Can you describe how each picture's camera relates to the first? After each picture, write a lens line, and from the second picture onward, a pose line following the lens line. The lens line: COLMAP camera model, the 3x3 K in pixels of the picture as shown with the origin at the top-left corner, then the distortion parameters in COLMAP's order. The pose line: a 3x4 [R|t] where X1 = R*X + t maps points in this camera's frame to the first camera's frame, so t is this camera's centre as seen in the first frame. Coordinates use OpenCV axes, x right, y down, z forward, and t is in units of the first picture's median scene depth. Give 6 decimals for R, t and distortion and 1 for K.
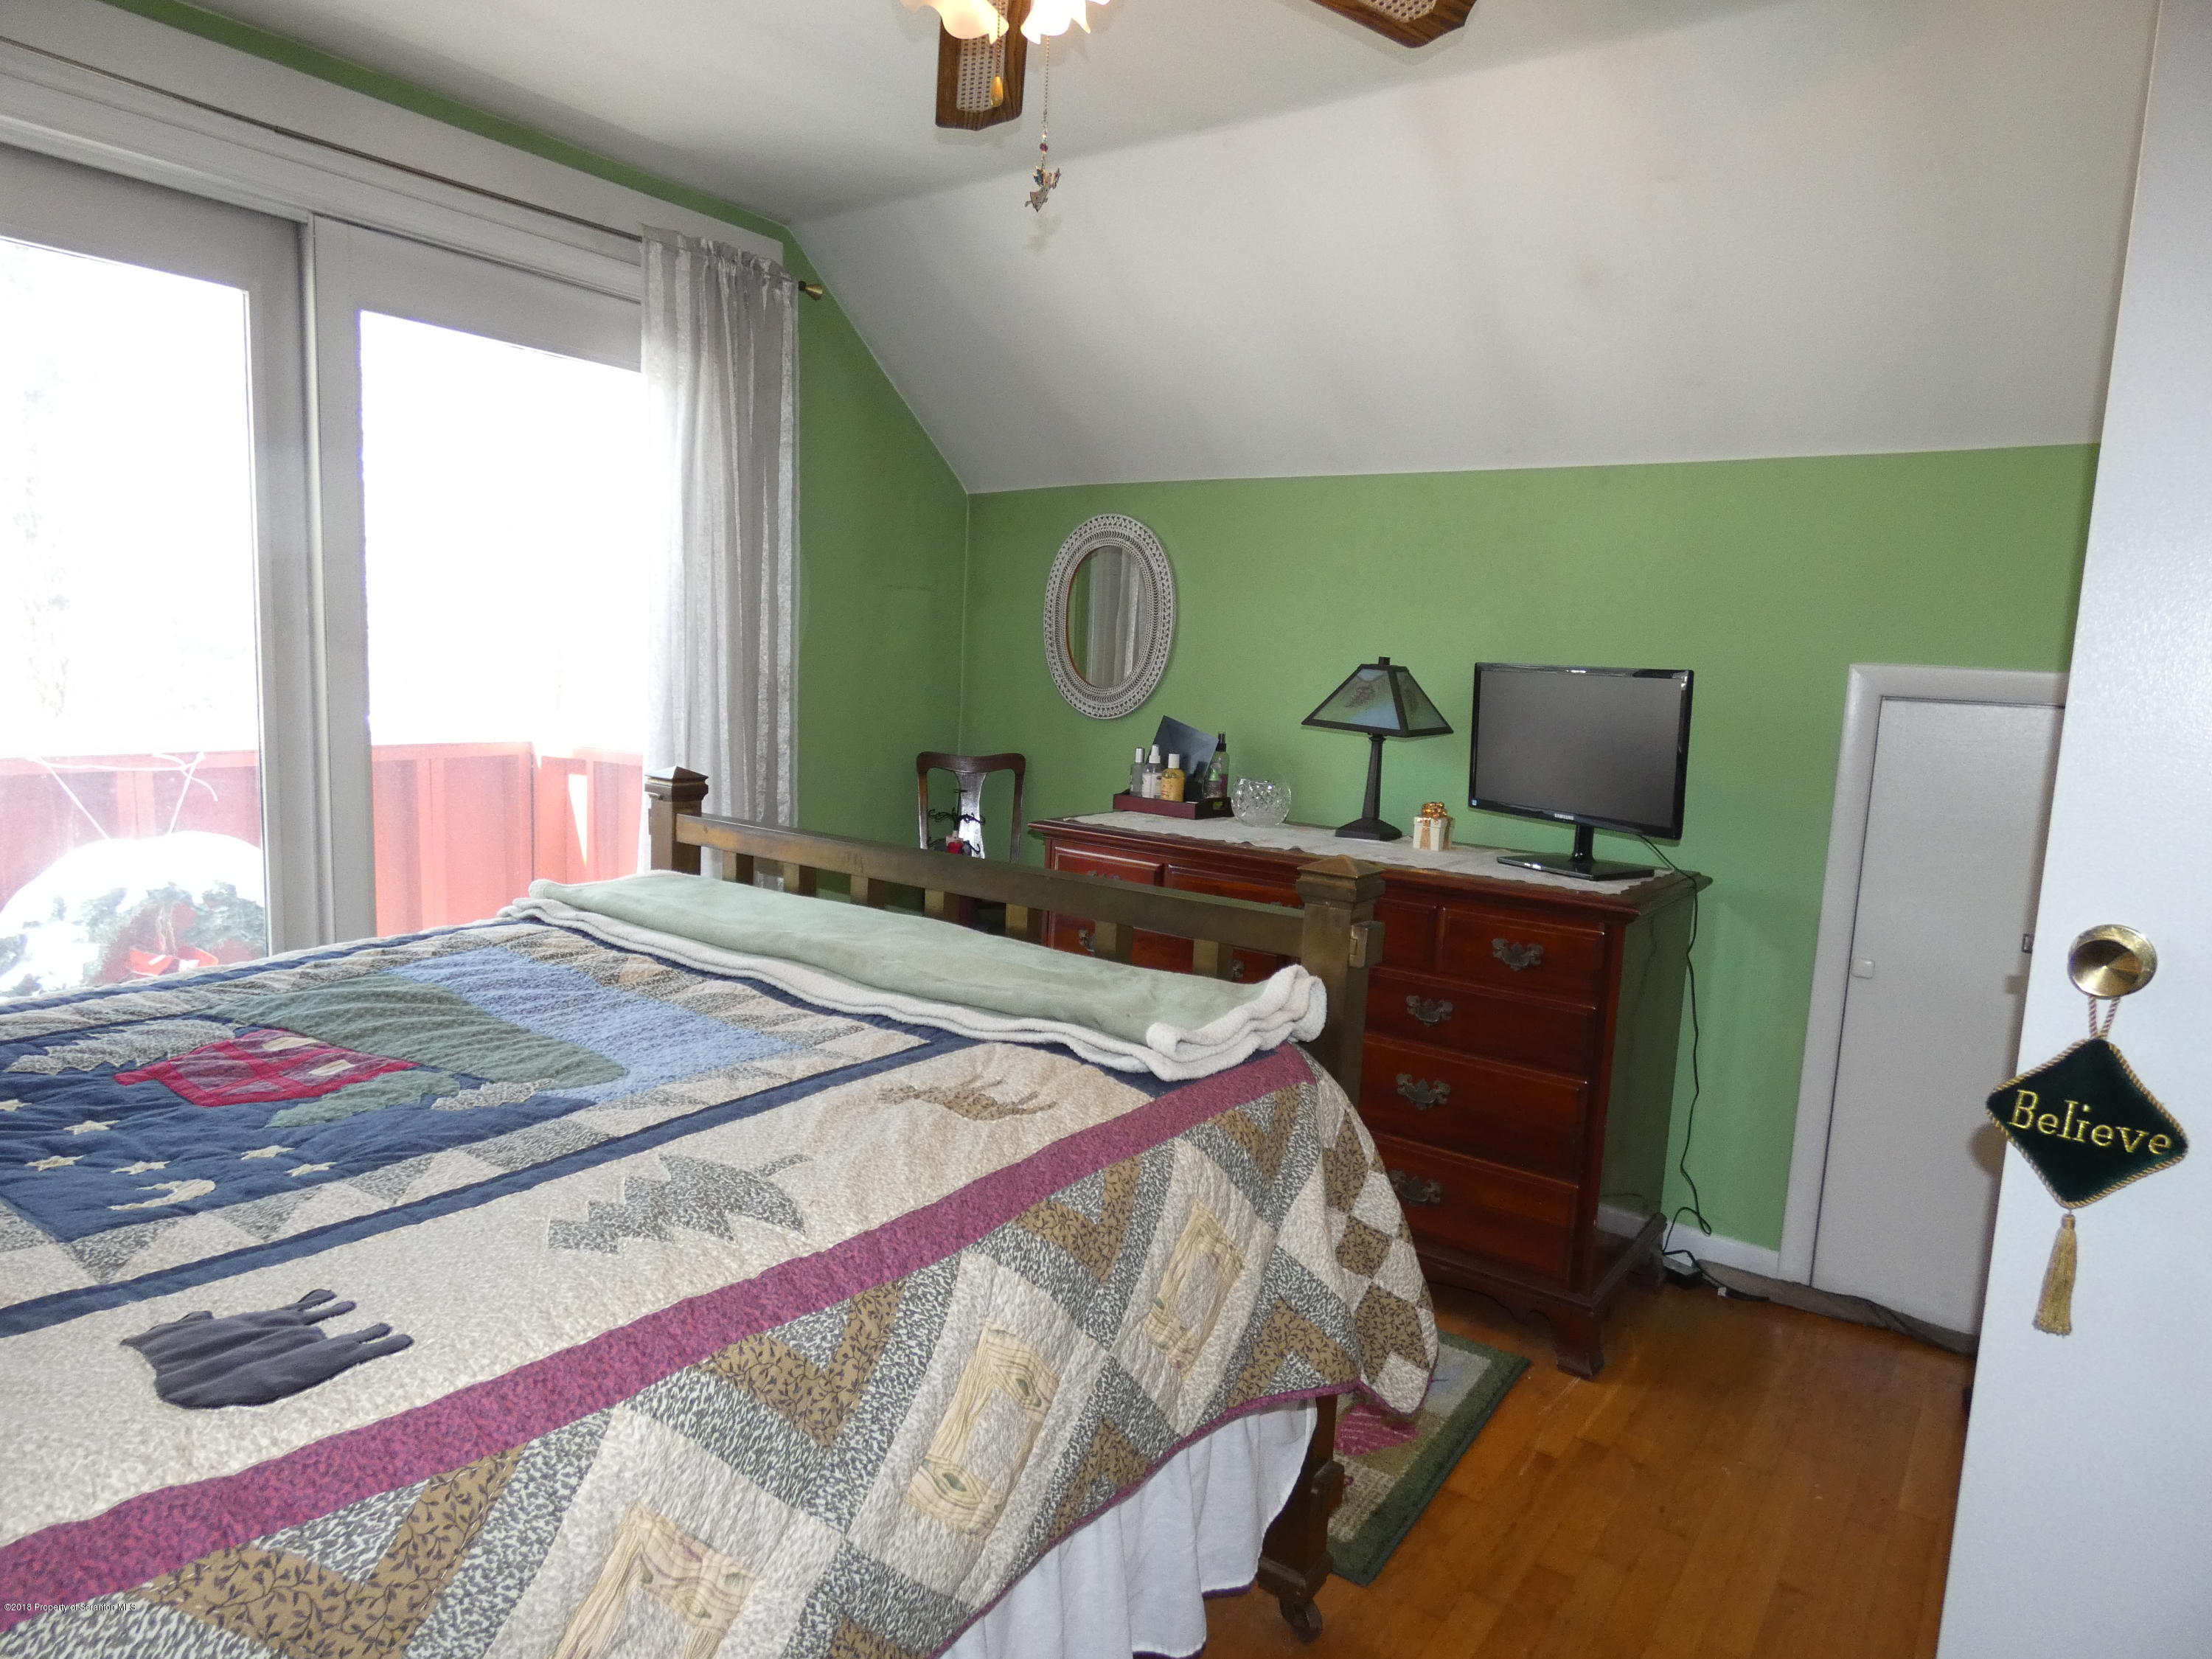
lens RADIAL K [[1321.3, 0, 1106.0], [0, 1321.3, 829.5], [0, 0, 1]] dist [-0.001559, -0.001151]
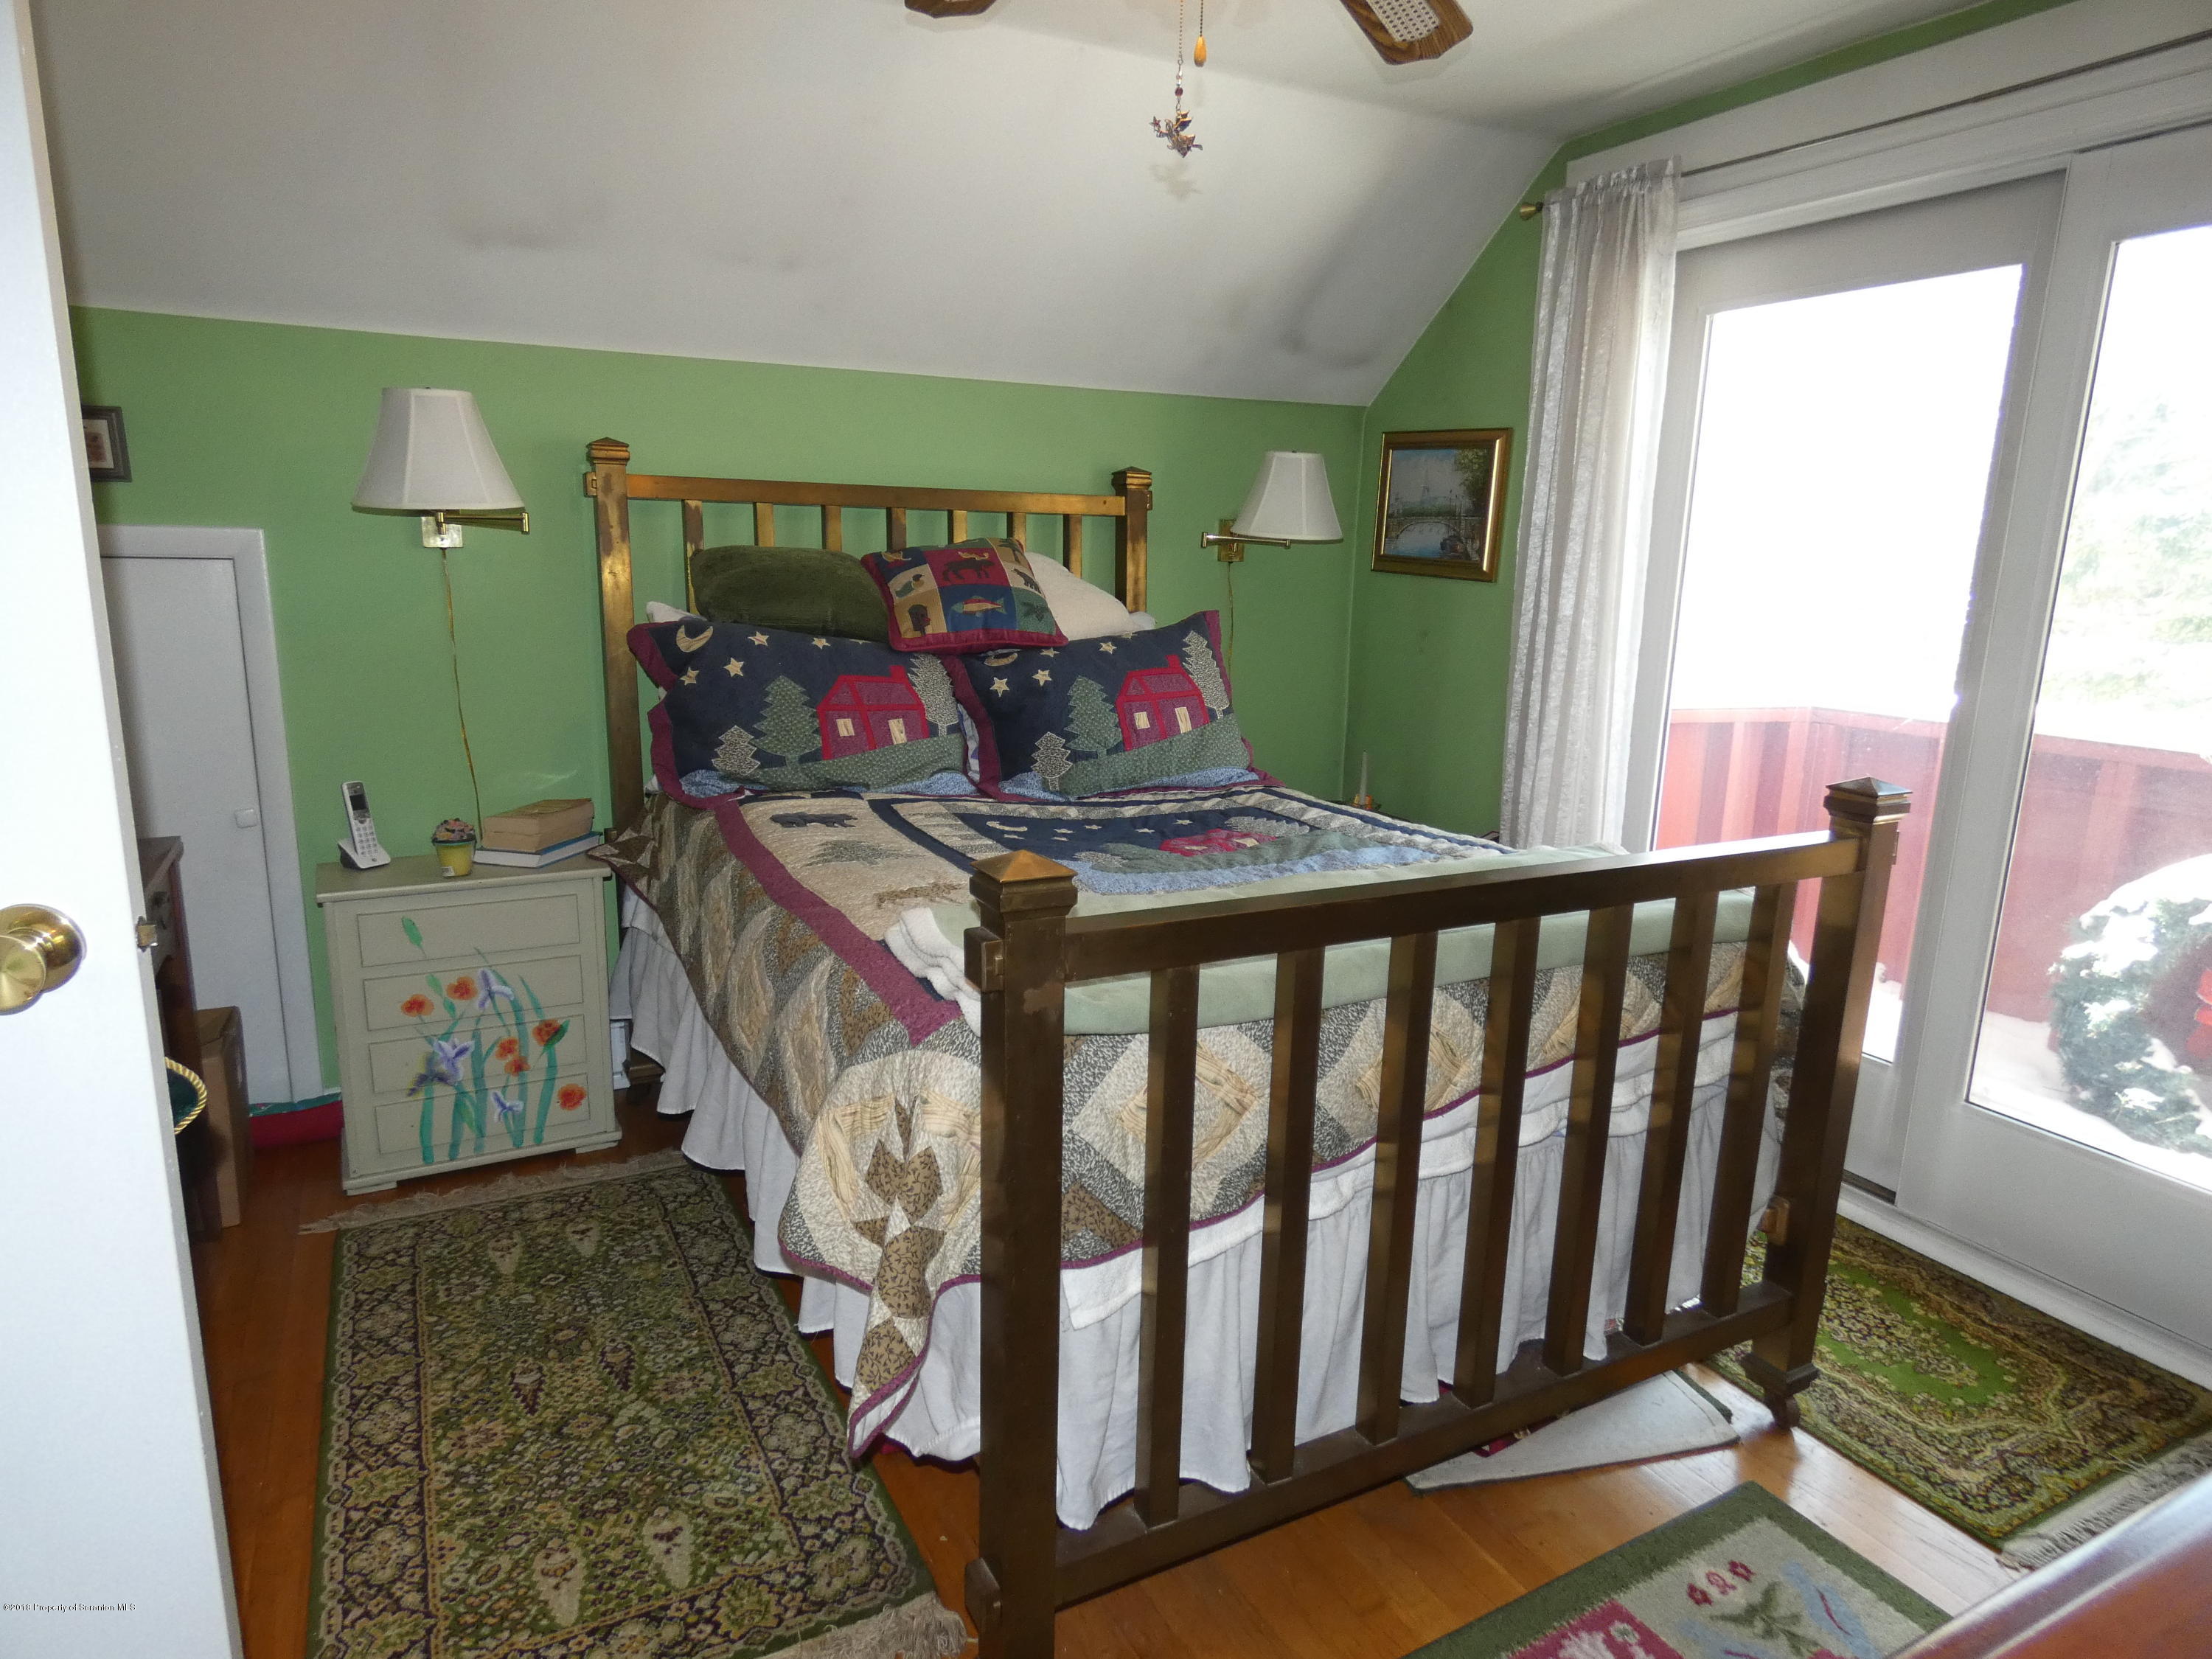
lens RADIAL K [[1321.3, 0, 1106.0], [0, 1321.3, 829.5], [0, 0, 1]] dist [-0.001559, -0.001151]
pose [[-0.432305, 0.130294, -0.892265, 0.558581], [-0.158823, 0.963034, 0.217578, -0.110846], [0.887630, 0.235772, -0.395631, 0.880813]]
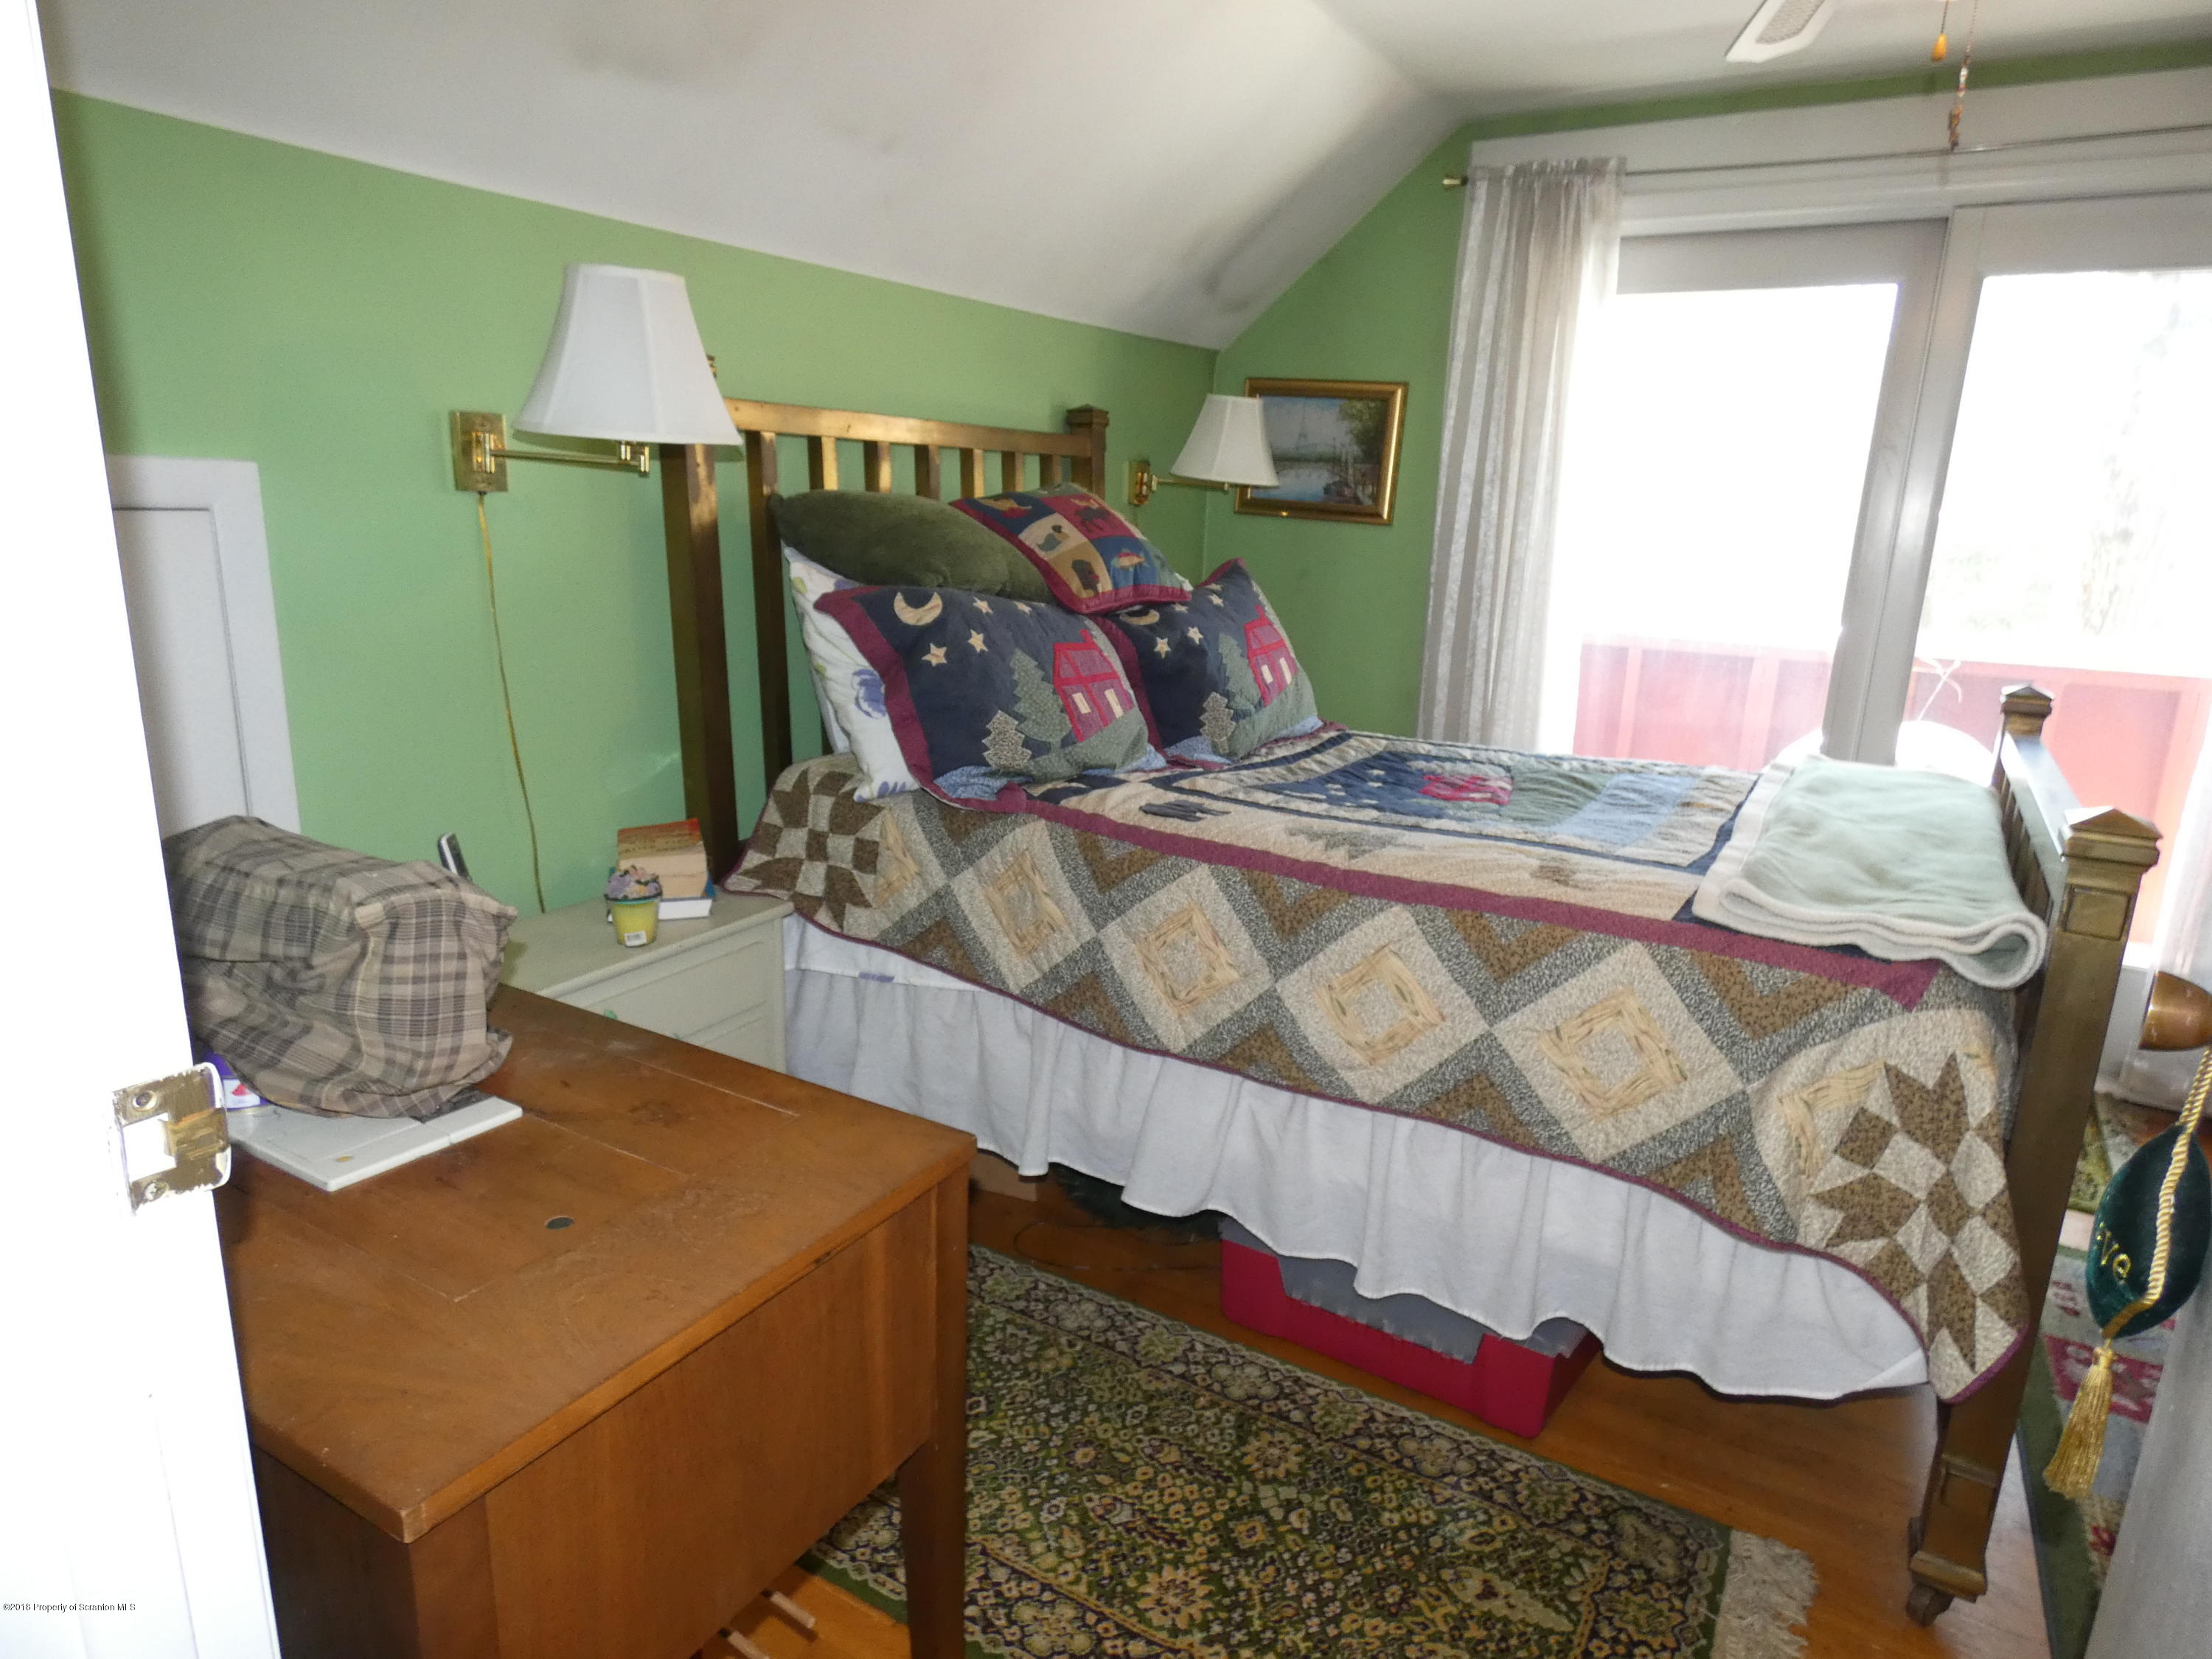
lens RADIAL K [[1321.3, 0, 1106.0], [0, 1321.3, 829.5], [0, 0, 1]] dist [-0.001559, -0.001151]
pose [[0.093109, 0.199814, -0.975400, 0.623012], [-0.155394, 0.970567, 0.183991, -0.012861], [0.983455, 0.134440, 0.121418, 0.166466]]
